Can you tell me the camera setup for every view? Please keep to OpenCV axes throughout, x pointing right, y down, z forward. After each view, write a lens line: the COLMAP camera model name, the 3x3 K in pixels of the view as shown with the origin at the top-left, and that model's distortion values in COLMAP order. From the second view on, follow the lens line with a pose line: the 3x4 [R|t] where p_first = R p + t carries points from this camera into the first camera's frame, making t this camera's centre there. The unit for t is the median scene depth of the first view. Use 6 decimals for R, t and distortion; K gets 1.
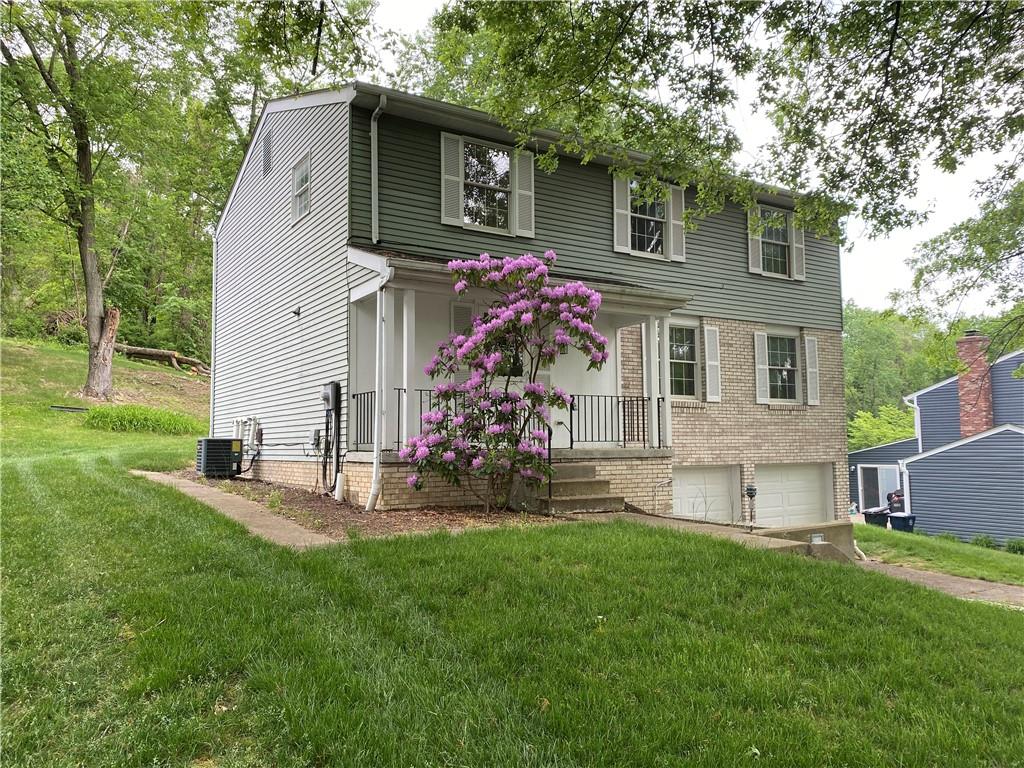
lens RADIAL K [[791.5, 0, 511.0], [0, 791.5, 380.8], [0, 0, 1]] dist [0.004342, -0.000138]
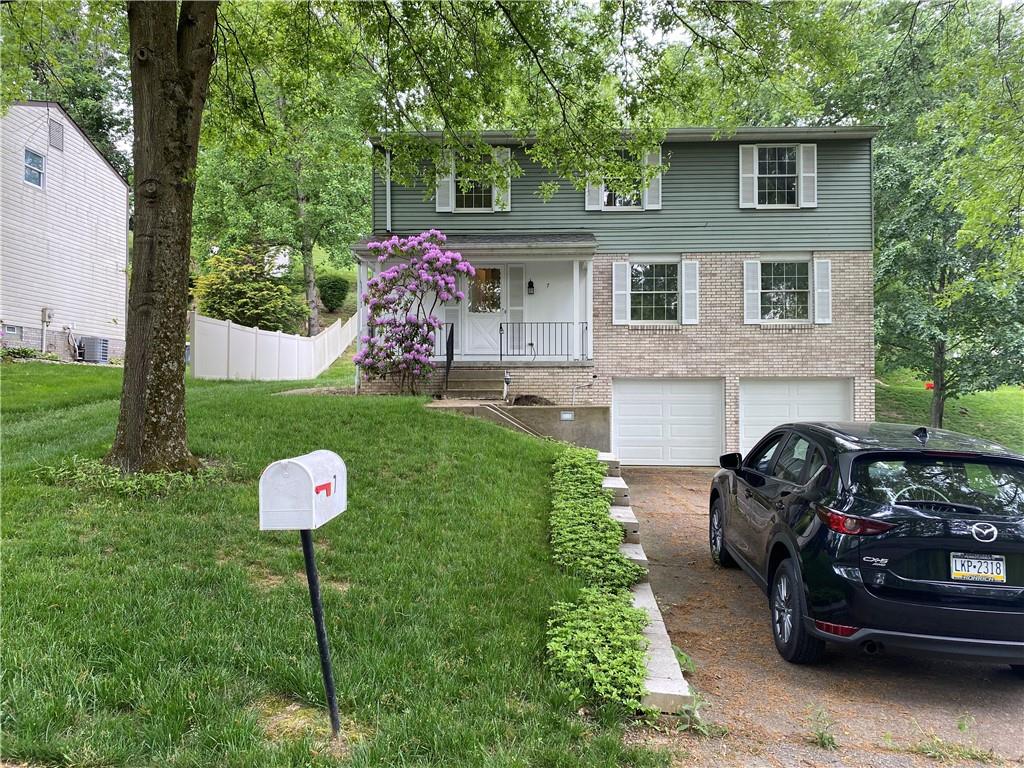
lens RADIAL K [[791.5, 0, 514.4], [0, 791.5, 386.3], [0, 0, 1]] dist [0.004342, -0.000138]
pose [[0.823694, -0.001452, -0.567033, 0.684549], [0.041904, 0.997418, 0.058317, 0.037580], [0.565485, -0.071796, 0.821628, -0.128827]]
